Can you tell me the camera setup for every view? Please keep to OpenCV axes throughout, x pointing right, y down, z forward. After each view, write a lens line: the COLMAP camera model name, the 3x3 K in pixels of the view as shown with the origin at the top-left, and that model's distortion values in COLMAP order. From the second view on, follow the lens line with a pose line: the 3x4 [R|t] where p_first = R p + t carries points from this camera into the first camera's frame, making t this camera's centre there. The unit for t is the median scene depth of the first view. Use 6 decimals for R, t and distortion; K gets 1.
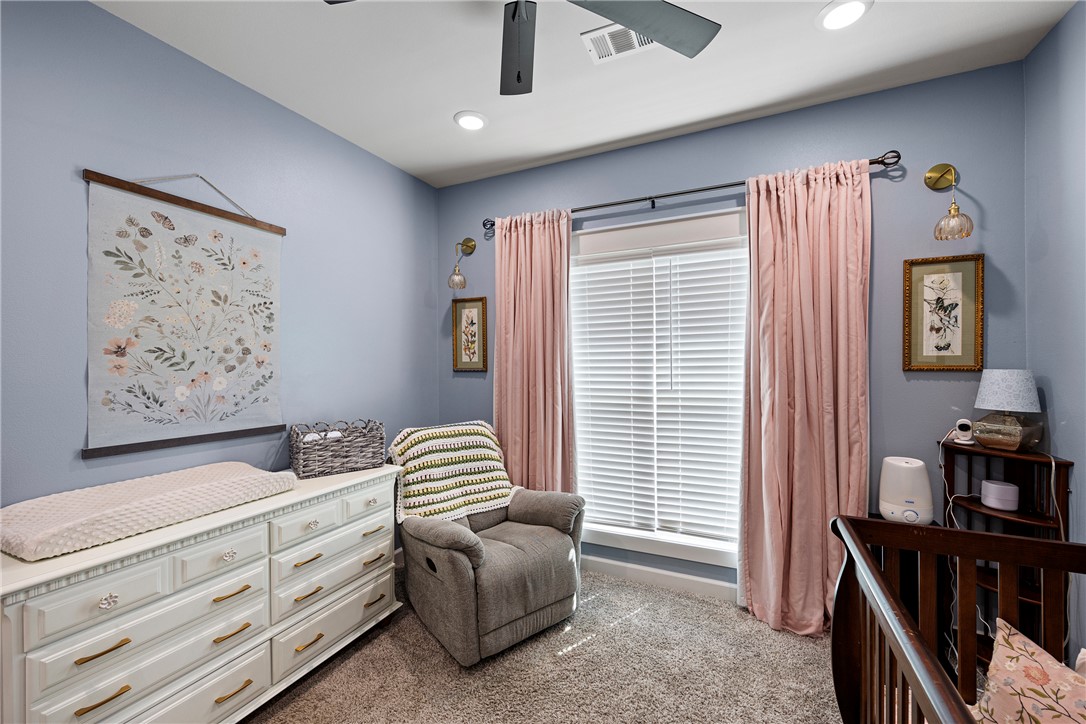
lens RADIAL K [[434.5, 0, 549.0], [0, 434.5, 364.3], [0, 0, 1]] dist [-0.000175, 0.000061]
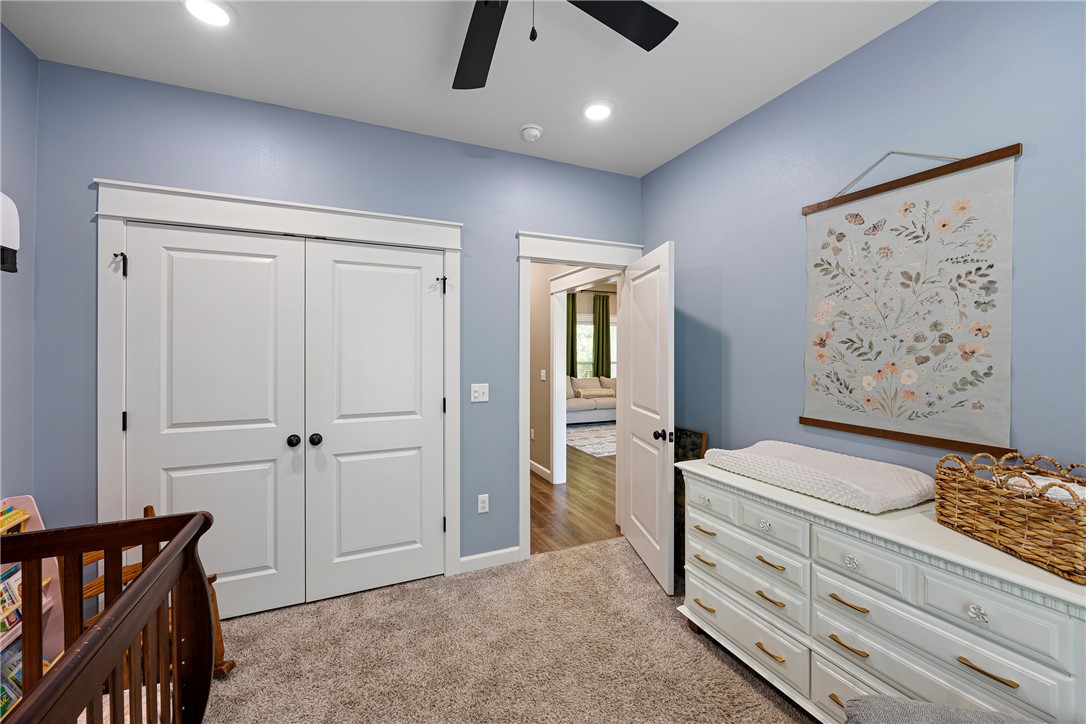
lens RADIAL K [[442.4, 0, 542.0], [0, 442.4, 351.5], [0, 0, 1]] dist [0.000412, 0.000075]
pose [[-0.655390, 0.006355, -0.755264, 0.362944], [-0.000318, 0.999962, 0.008691, -0.013096], [0.755290, 0.005936, -0.655364, 0.951708]]
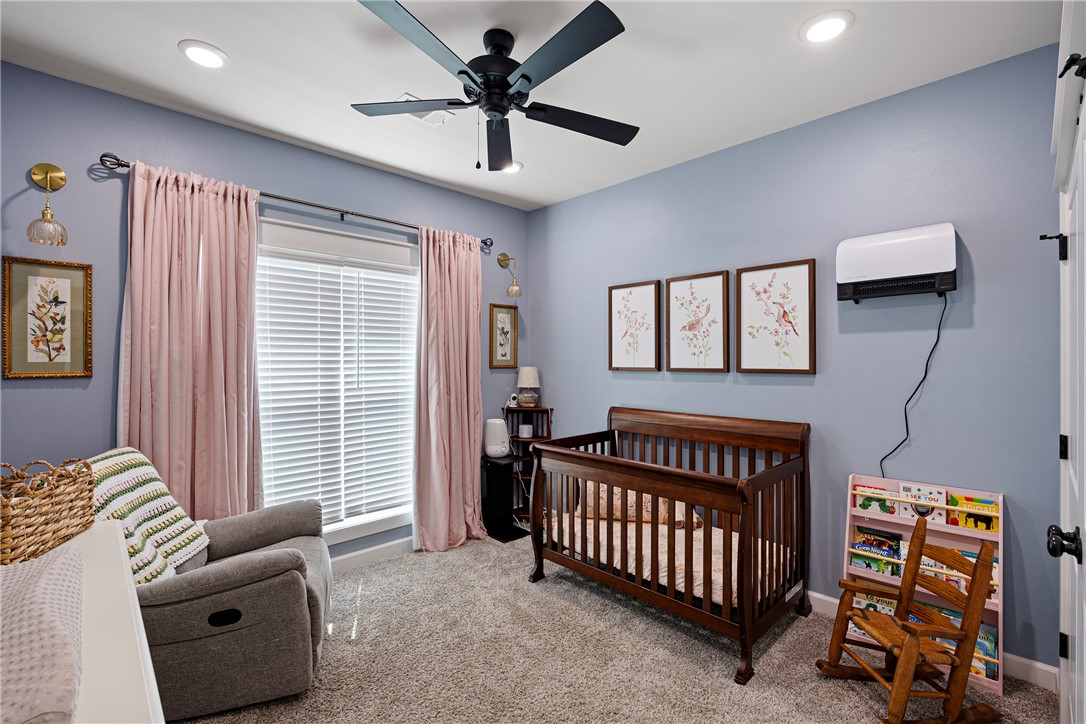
lens RADIAL K [[475.6, 0, 543.0], [0, 475.6, 362.0], [0, 0, 1]] dist [0.000826, 0.000199]
pose [[0.362613, 0.003488, 0.931933, -0.860942], [0.005371, 0.999969, -0.005833, 0.002158], [-0.931924, 0.007121, 0.362583, 0.138420]]
